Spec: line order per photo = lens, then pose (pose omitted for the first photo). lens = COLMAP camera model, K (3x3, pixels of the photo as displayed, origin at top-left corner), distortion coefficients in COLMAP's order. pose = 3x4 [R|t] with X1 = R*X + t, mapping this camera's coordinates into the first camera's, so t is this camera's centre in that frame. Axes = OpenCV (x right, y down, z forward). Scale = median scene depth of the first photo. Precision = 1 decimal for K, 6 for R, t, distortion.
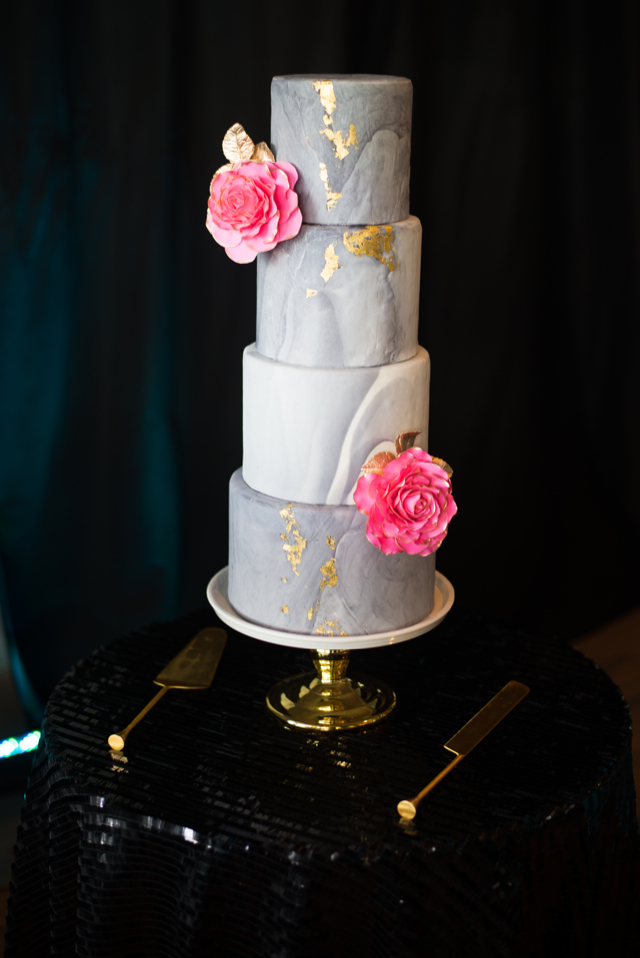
lens RADIAL K [[1574.8, 0, 321.1], [0, 1574.8, 481.2], [0, 0, 1]] dist [-0.114094, 0.000000]
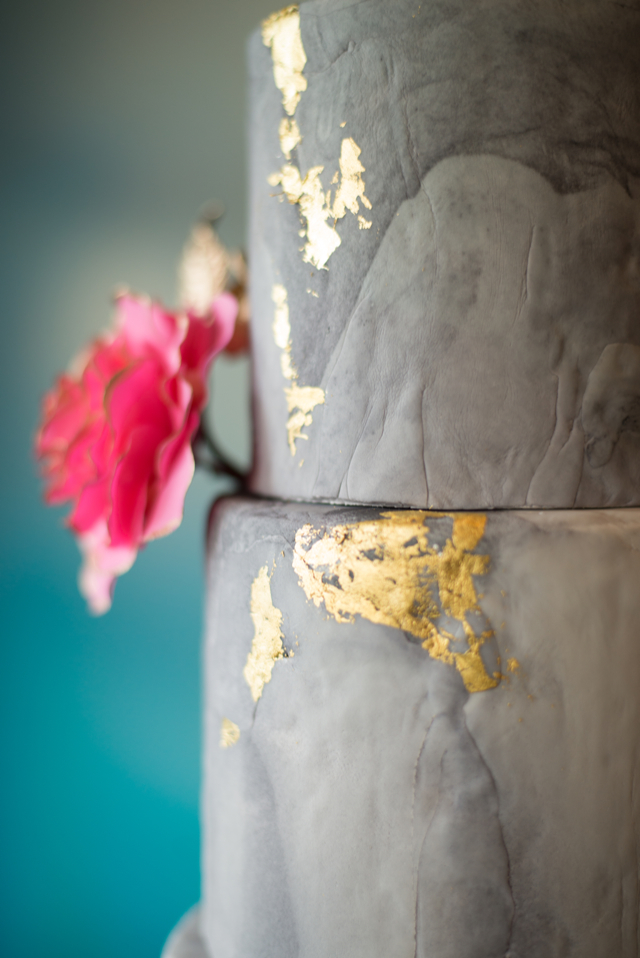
lens RADIAL K [[1593.9, 0, 319.4], [0, 1593.9, 476.3], [0, 0, 1]] dist [-0.188470, 0.000000]
pose [[0.727403, 0.023566, -0.685805, 0.205328], [-0.192984, 0.966099, -0.171492, -0.119799], [0.658515, 0.257093, 0.707292, 0.802275]]
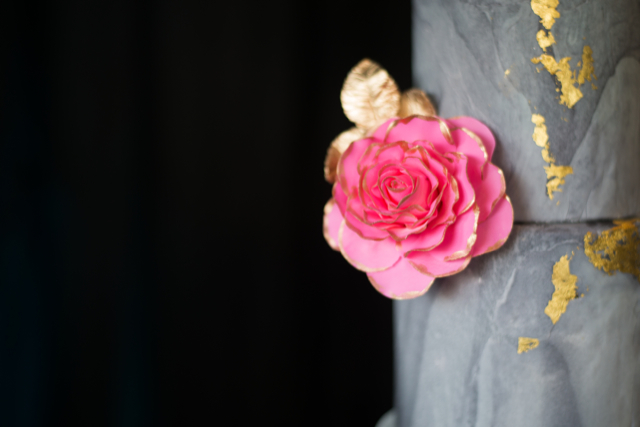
lens RADIAL K [[1052.1, 0, 322.4], [0, 1052.1, 217.1], [0, 0, 1]] dist [-0.114094, 0.000000]
pose [[0.989135, -0.048306, 0.138845, -0.129756], [0.074168, 0.979440, -0.187608, -0.100618], [-0.126928, 0.195867, 0.972381, 0.644087]]
